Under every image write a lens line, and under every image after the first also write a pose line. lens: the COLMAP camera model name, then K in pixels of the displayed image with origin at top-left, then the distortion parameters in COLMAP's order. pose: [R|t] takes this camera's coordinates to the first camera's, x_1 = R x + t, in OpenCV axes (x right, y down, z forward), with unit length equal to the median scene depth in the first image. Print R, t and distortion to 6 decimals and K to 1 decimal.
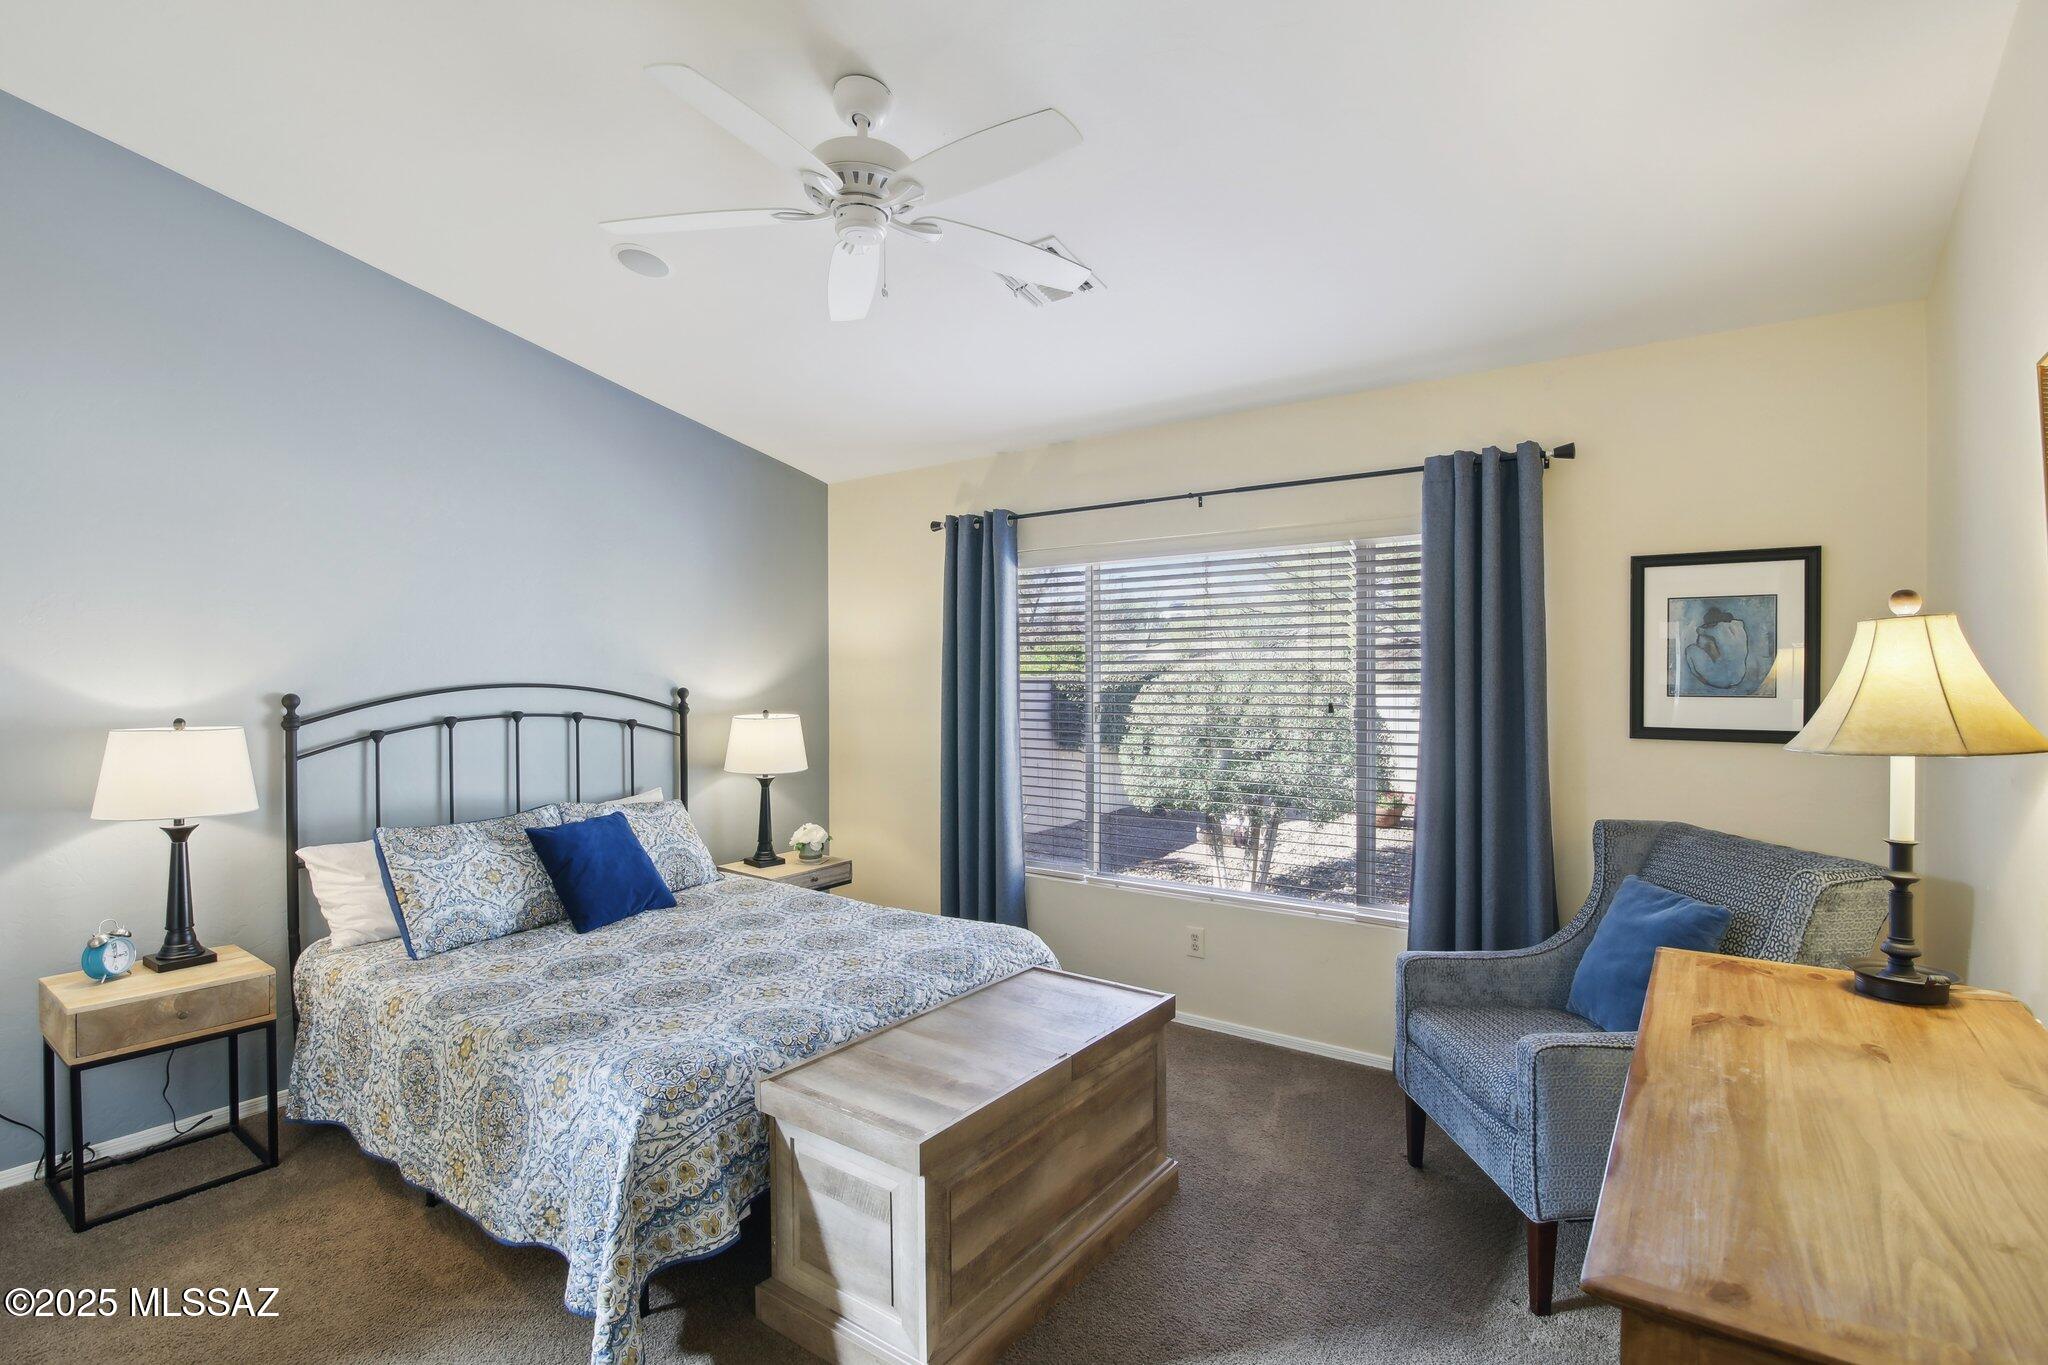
lens RADIAL K [[960.0, 0, 1017.5], [0, 960.0, 680.2], [0, 0, 1]] dist [-0.009919, -0.000936]
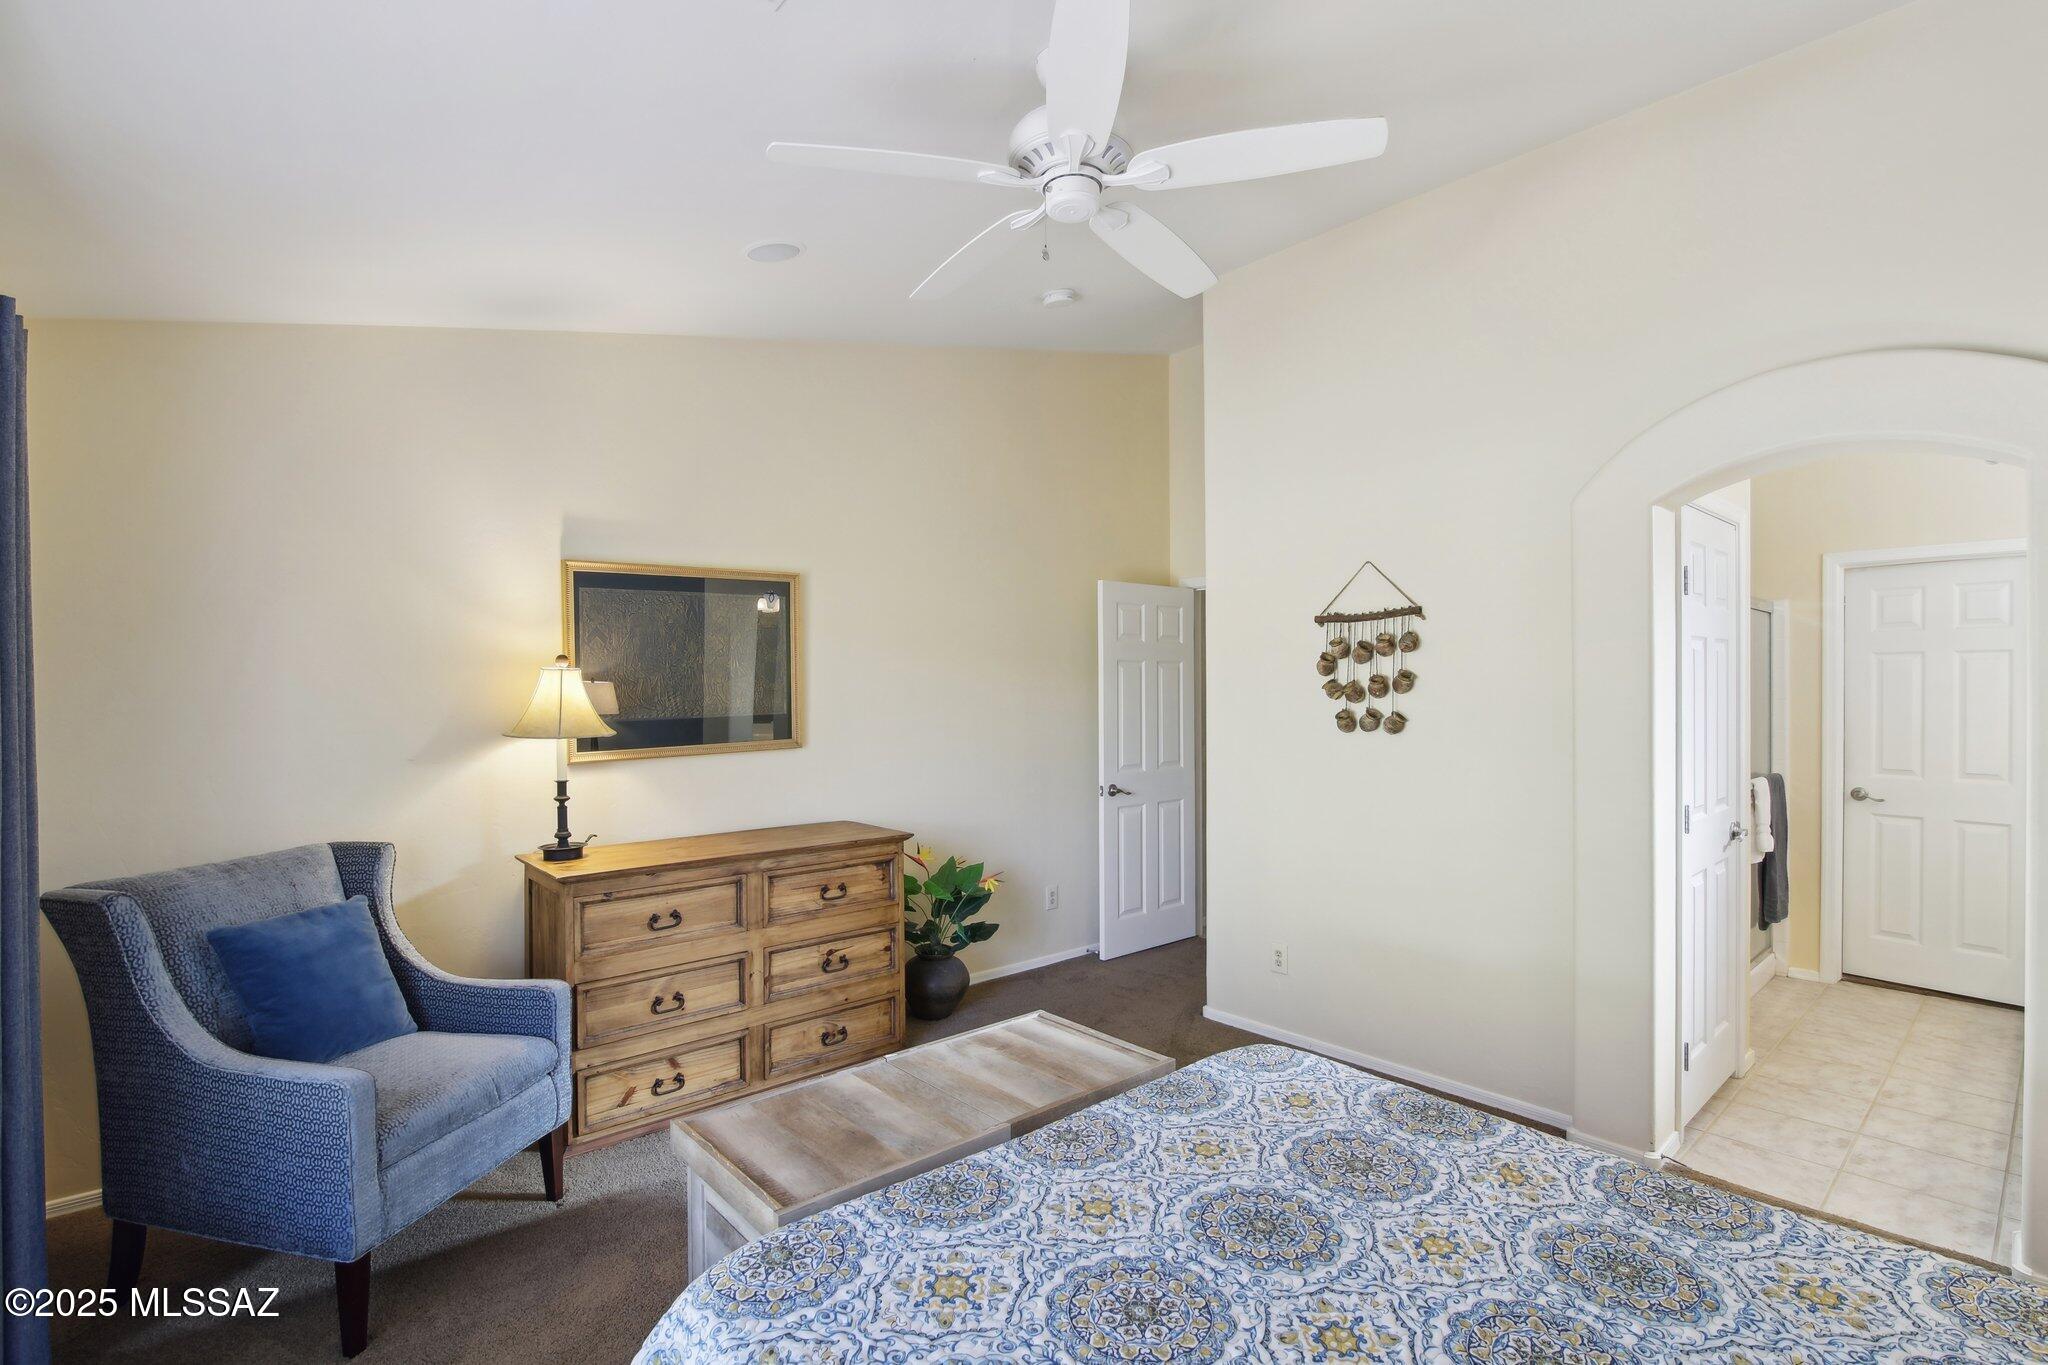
lens RADIAL K [[960.0, 0, 1025.1], [0, 960.0, 684.7], [0, 0, 1]] dist [-0.009919, -0.000936]
pose [[-0.980286, 0.007473, 0.197441, -0.230855], [0.007501, 0.999972, -0.000608, -0.012401], [-0.197440, 0.000885, -0.980315, 1.499754]]
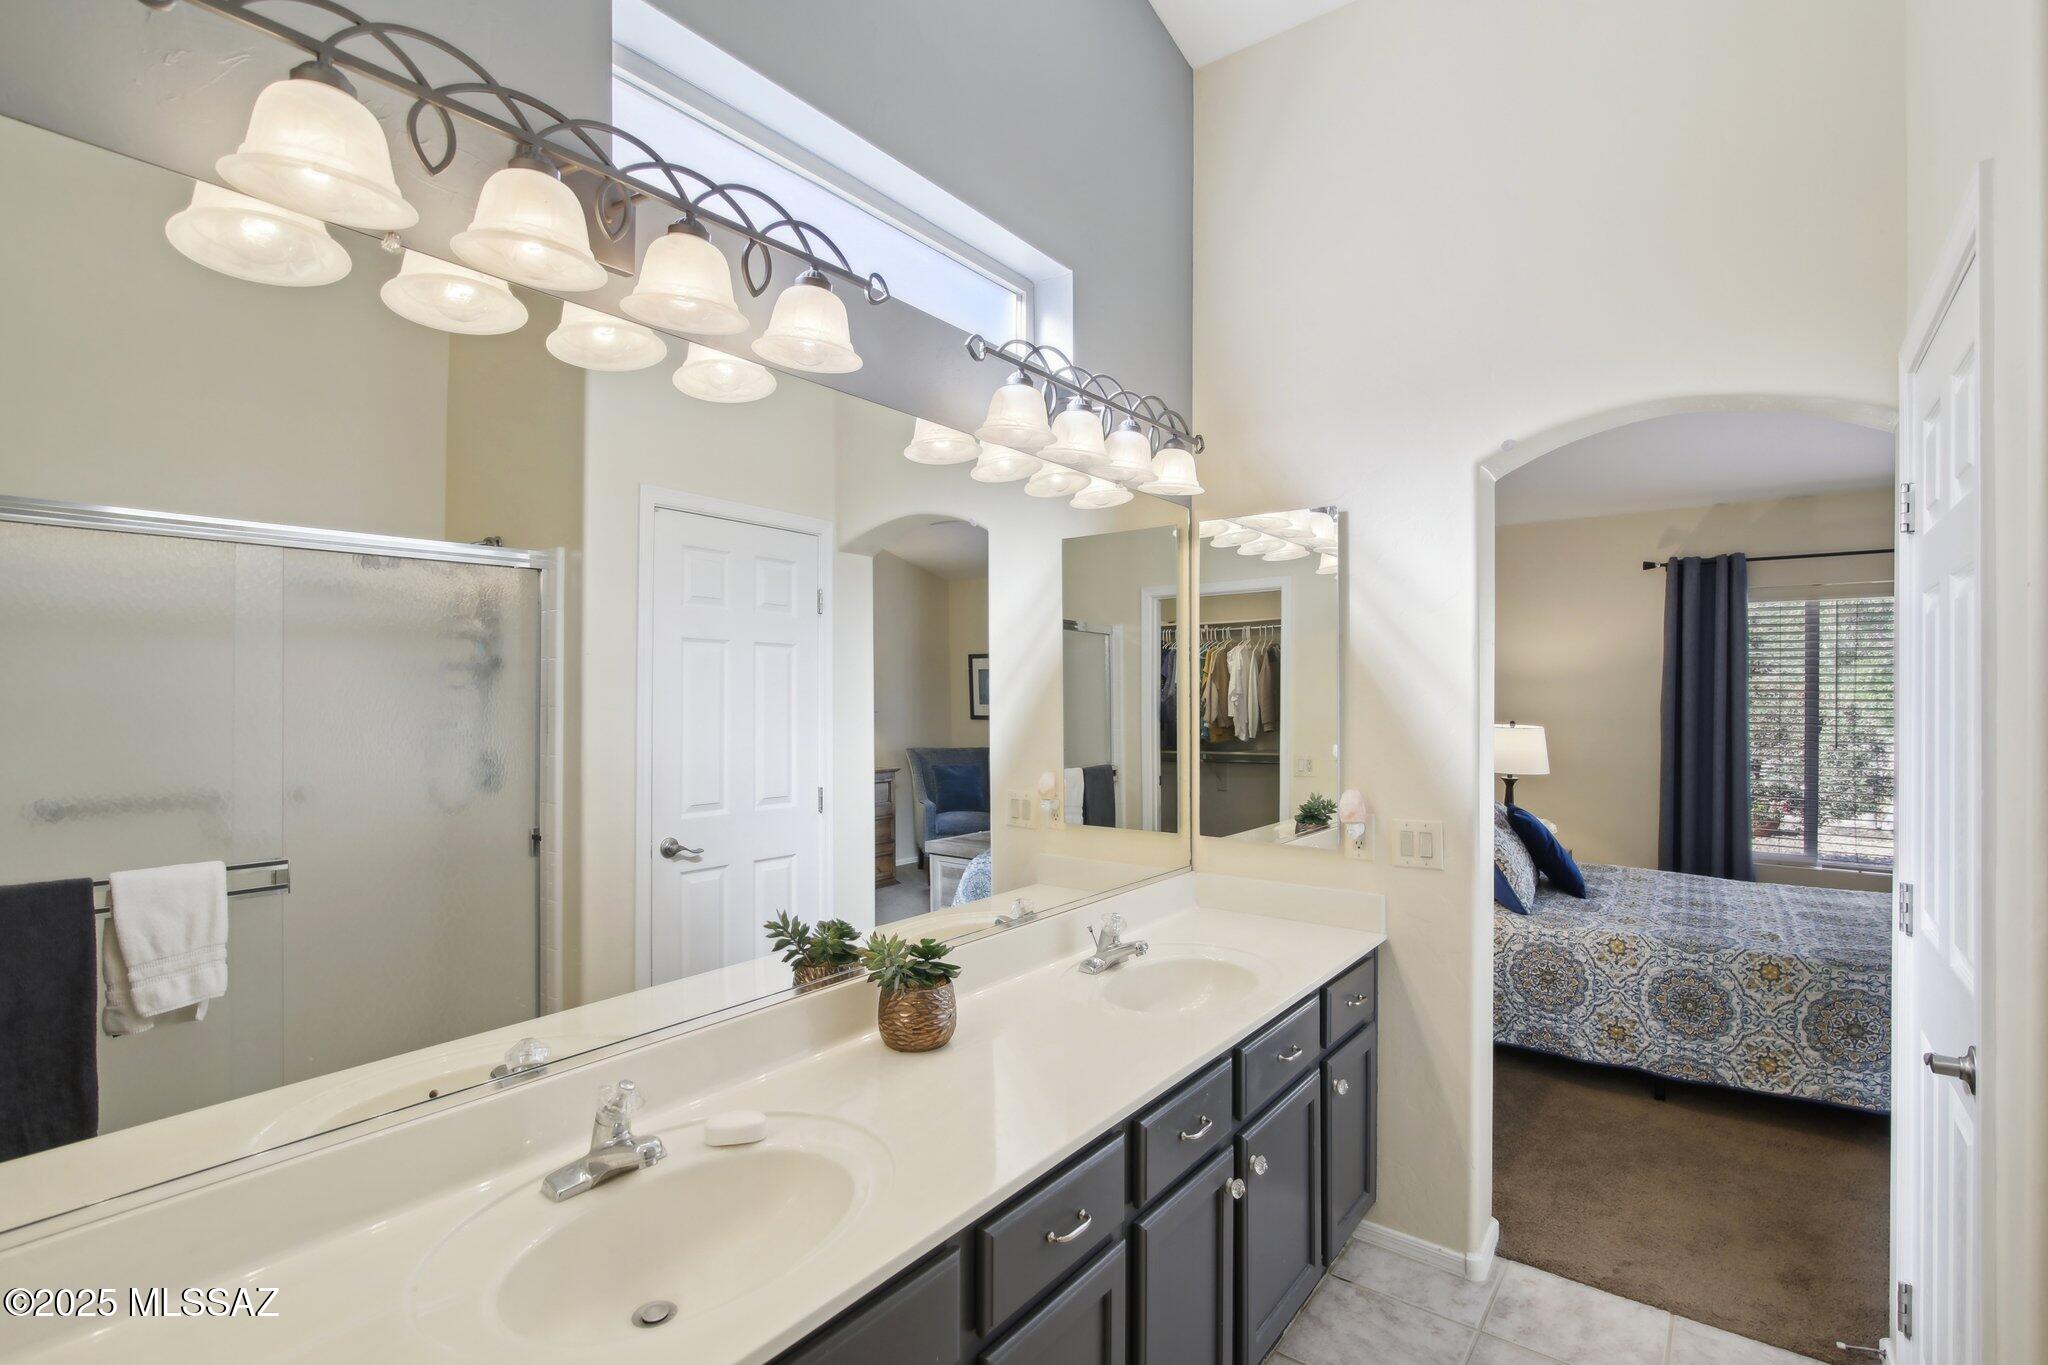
lens RADIAL K [[960.0, 0, 1028.0], [0, 960.0, 671.8], [0, 0, 1]] dist [-0.009919, -0.000936]
pose [[0.999955, 0.009139, -0.002484, -1.289390], [-0.009193, 0.999704, -0.022542, 0.004678], [0.002277, 0.022563, 0.999743, -0.250625]]
